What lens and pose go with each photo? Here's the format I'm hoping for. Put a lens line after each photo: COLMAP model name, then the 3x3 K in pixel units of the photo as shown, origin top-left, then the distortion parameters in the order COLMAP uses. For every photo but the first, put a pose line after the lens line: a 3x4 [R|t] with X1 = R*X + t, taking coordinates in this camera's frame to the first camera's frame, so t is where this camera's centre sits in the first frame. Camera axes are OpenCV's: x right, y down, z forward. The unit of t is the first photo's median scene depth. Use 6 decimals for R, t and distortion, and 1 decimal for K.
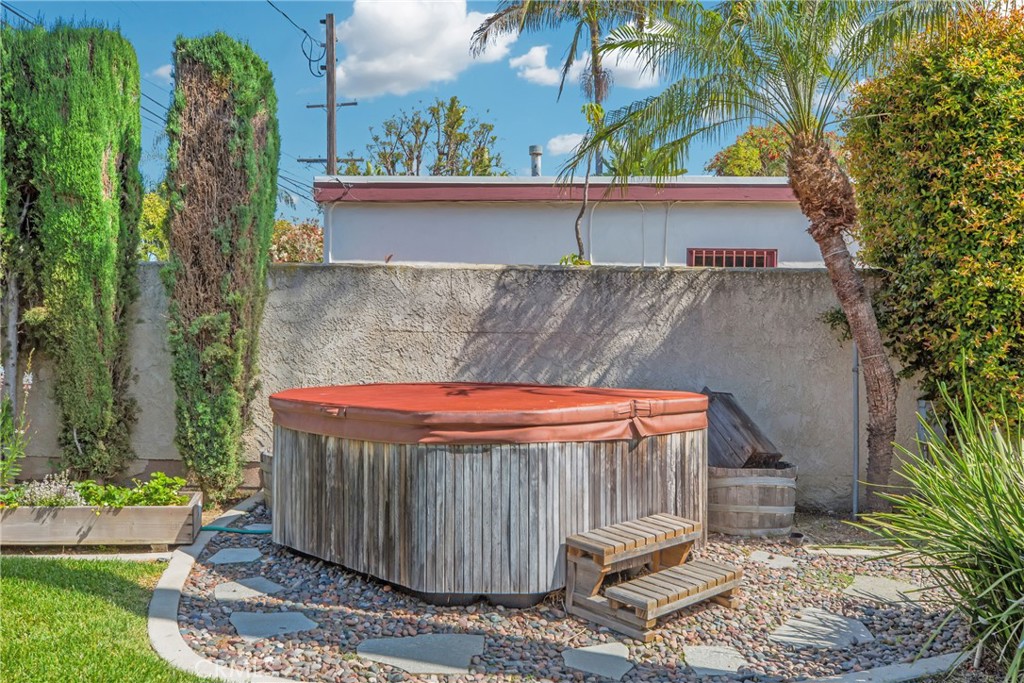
lens RADIAL K [[874.7, 0, 512.6], [0, 874.7, 338.4], [0, 0, 1]] dist [0.044562, 0.001705]
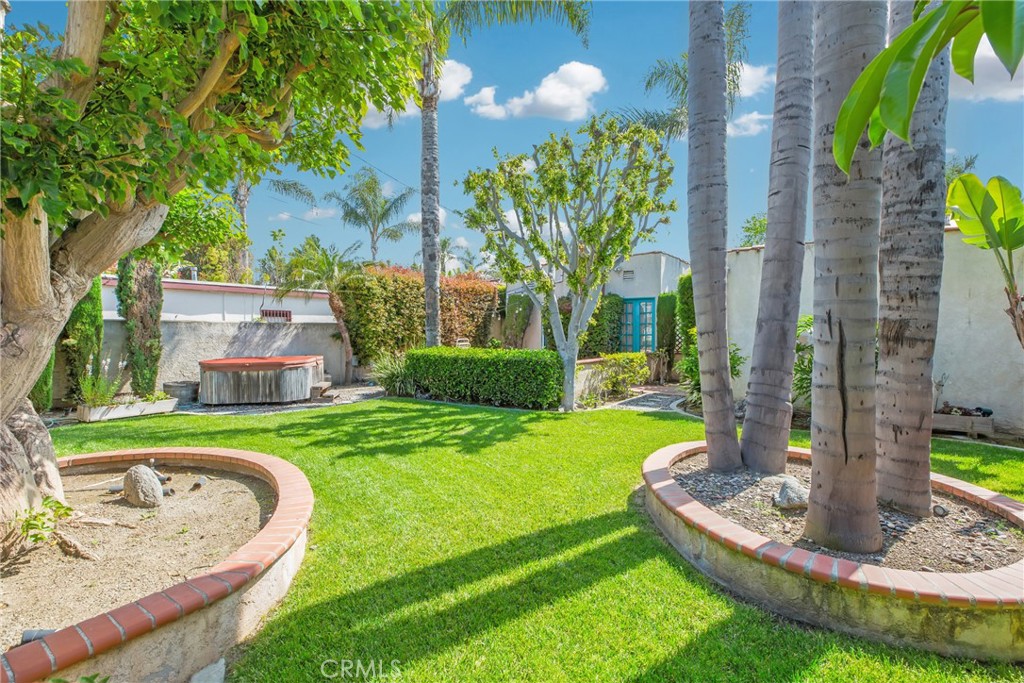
lens RADIAL K [[454.5, 0, 512.5], [0, 454.5, 336.8], [0, 0, 1]] dist [0.005138, -0.003274]
pose [[0.571389, -0.024624, 0.820310, -1.051485], [0.015172, 0.999696, 0.019441, -0.057272], [-0.820539, 0.001337, 0.571588, -1.027413]]
